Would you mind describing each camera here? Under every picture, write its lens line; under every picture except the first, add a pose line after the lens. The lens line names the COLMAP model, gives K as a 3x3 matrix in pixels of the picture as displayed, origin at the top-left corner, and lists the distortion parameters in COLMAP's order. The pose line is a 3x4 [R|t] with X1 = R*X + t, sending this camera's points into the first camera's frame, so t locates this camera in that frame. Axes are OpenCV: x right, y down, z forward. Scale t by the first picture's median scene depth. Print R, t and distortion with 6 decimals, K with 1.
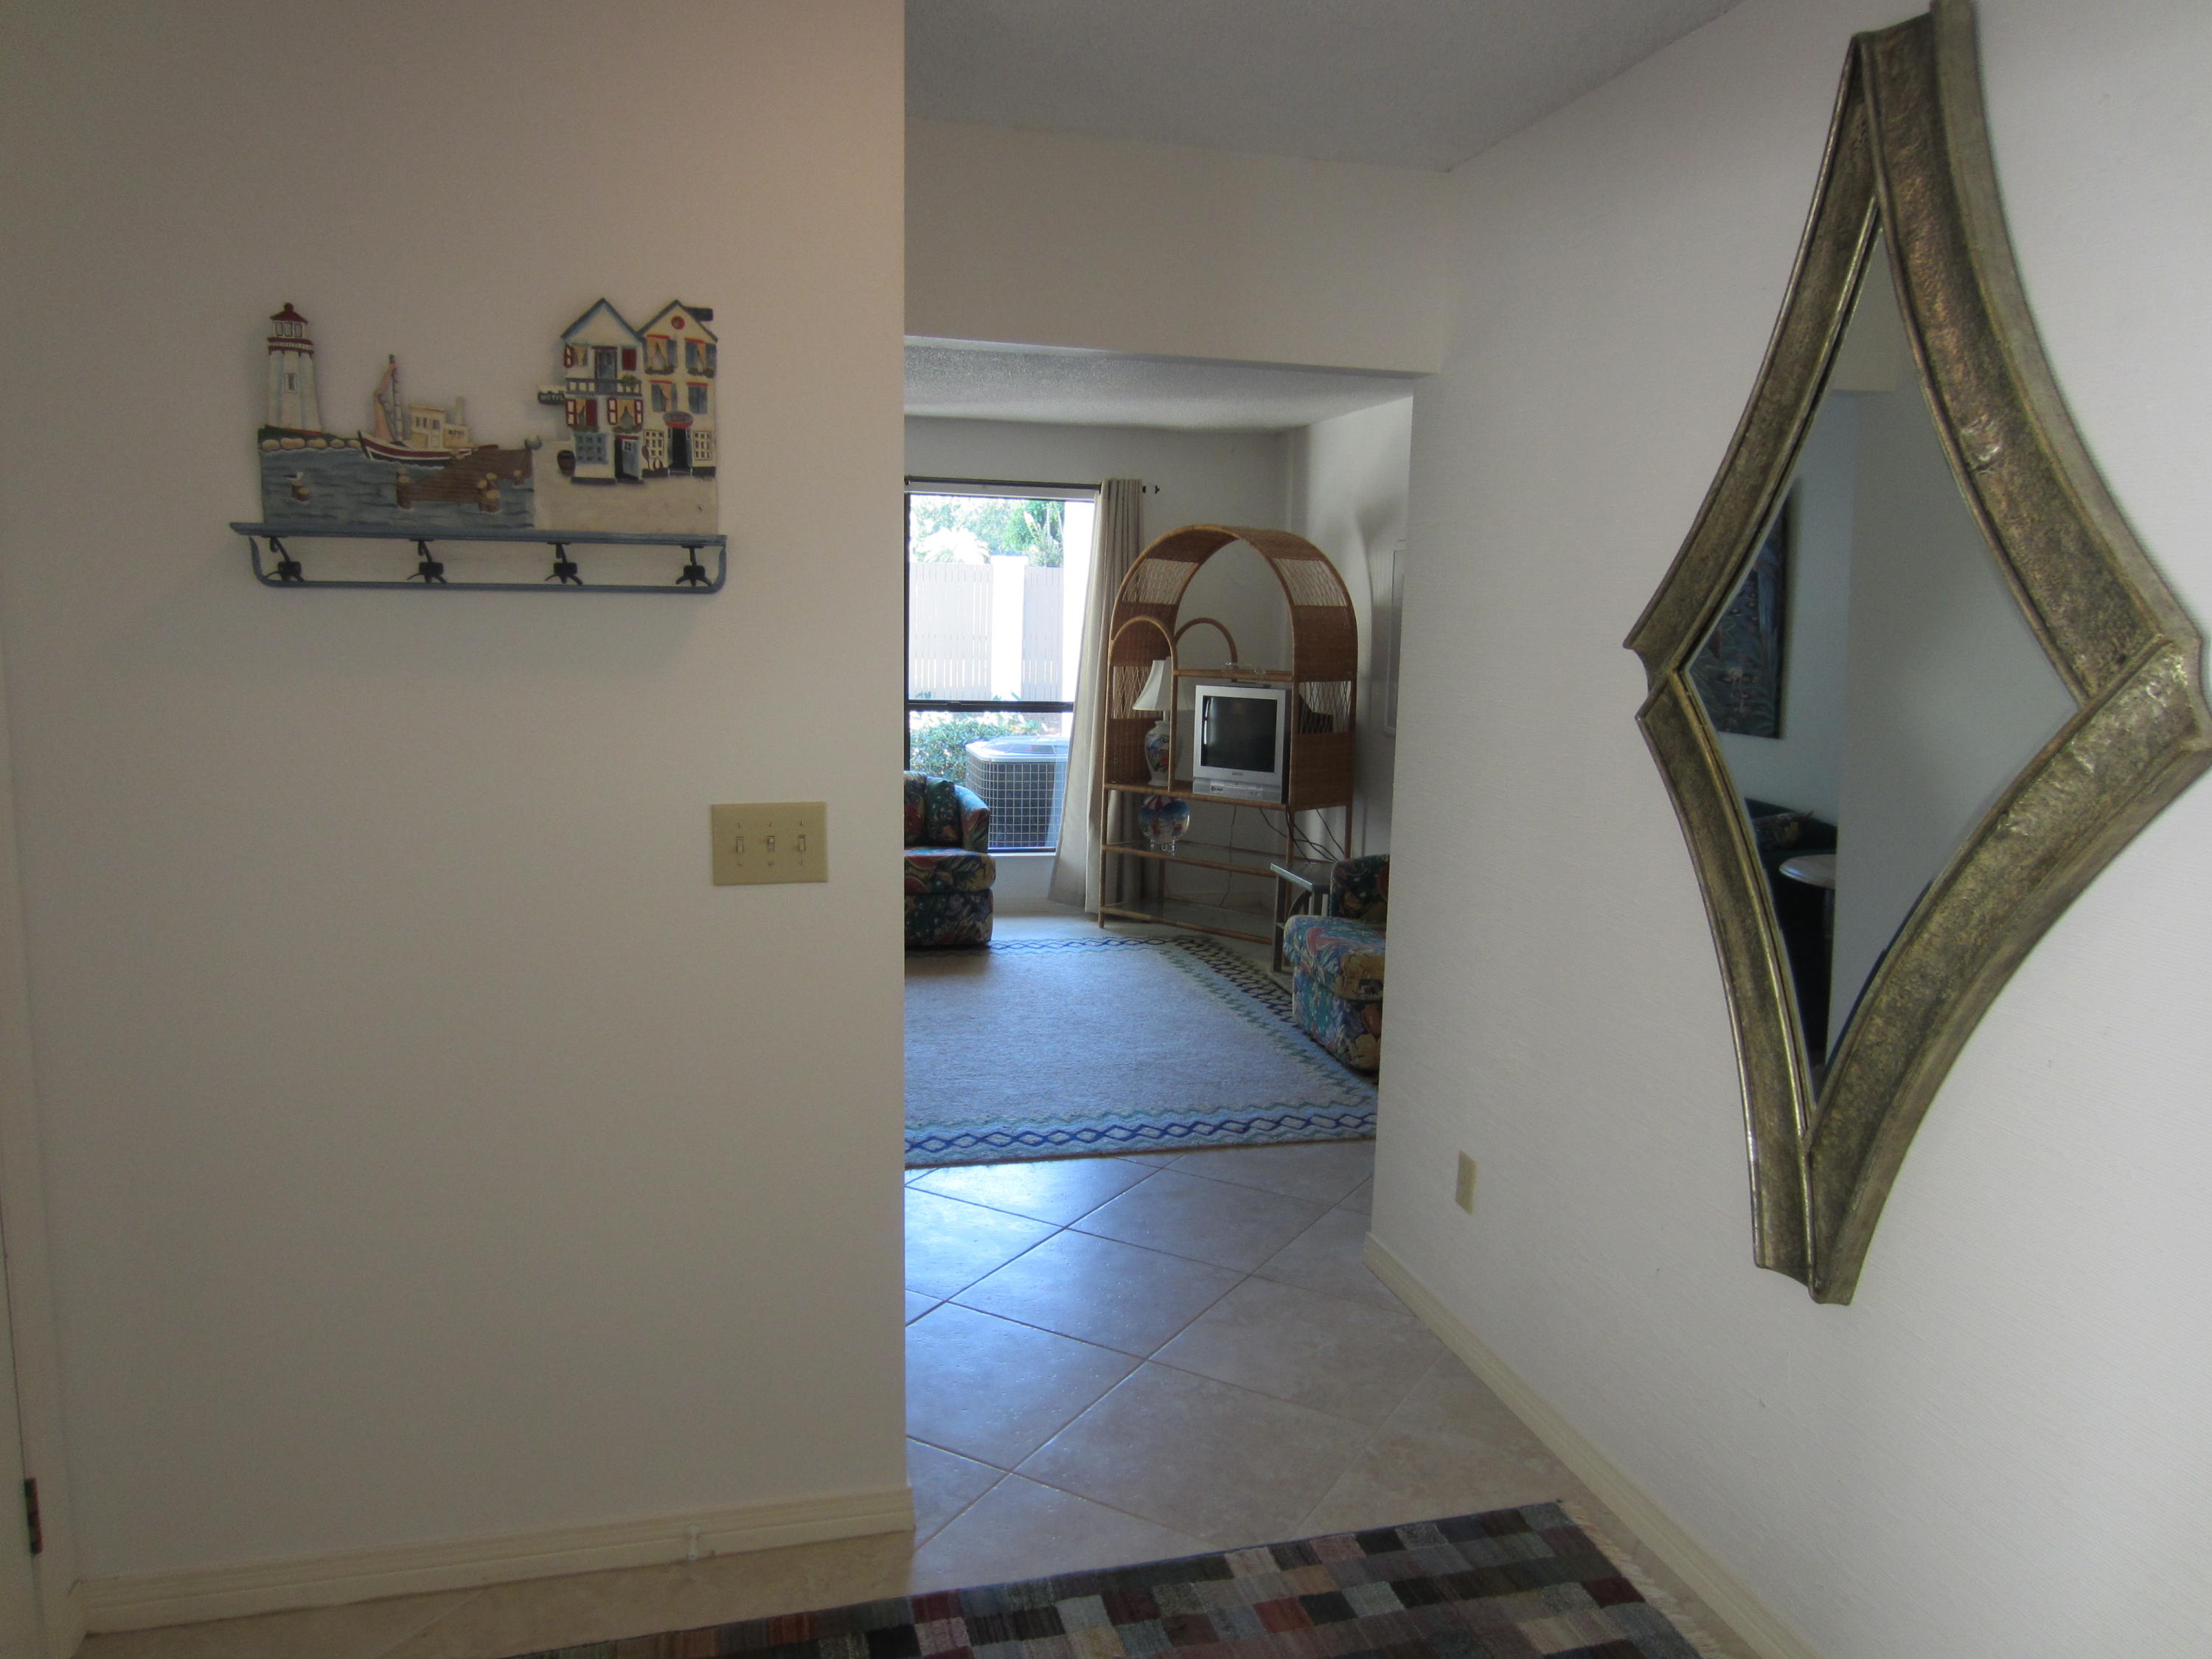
lens RADIAL K [[1580.1, 0, 1122.8], [0, 1580.1, 833.3], [0, 0, 1]] dist [-0.001384, -0.000240]
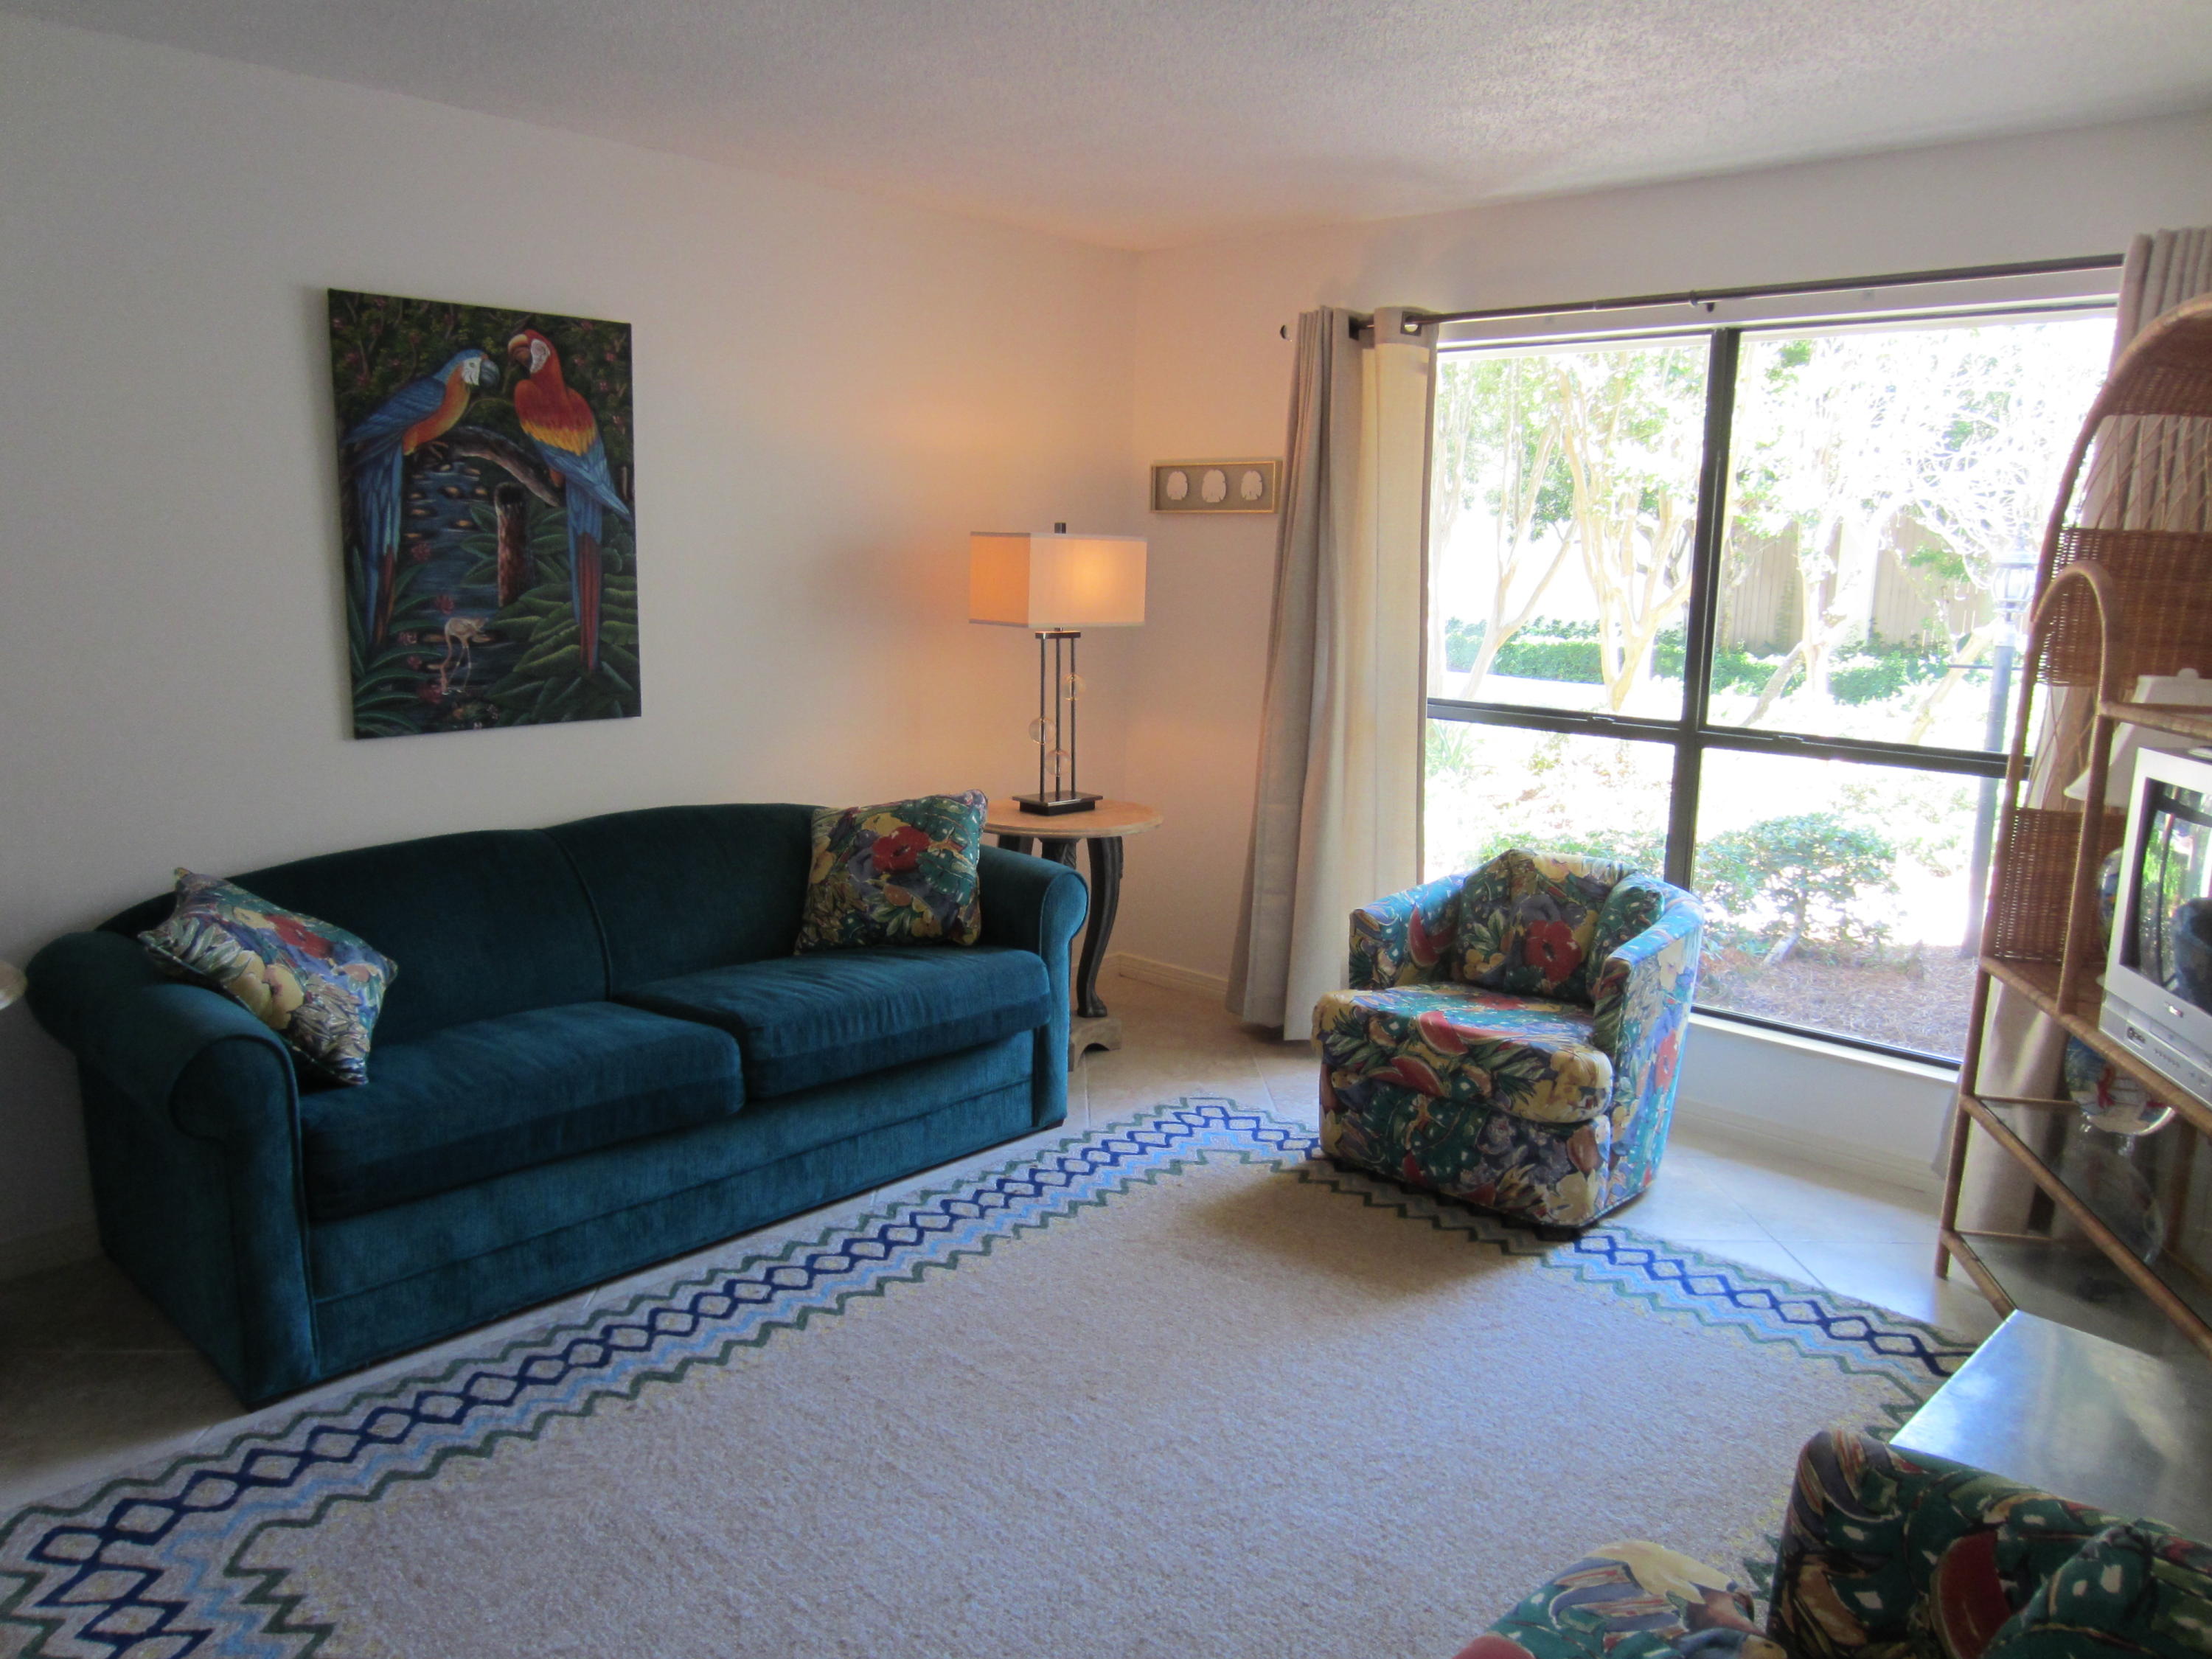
lens RADIAL K [[1580.1, 0, 1122.8], [0, 1580.1, 833.3], [0, 0, 1]] dist [-0.001384, -0.000240]
pose [[0.541842, 0.136110, -0.829386, 0.233428], [-0.131388, 0.988385, 0.076367, -0.072858], [0.830148, 0.067592, 0.553431, 0.618729]]
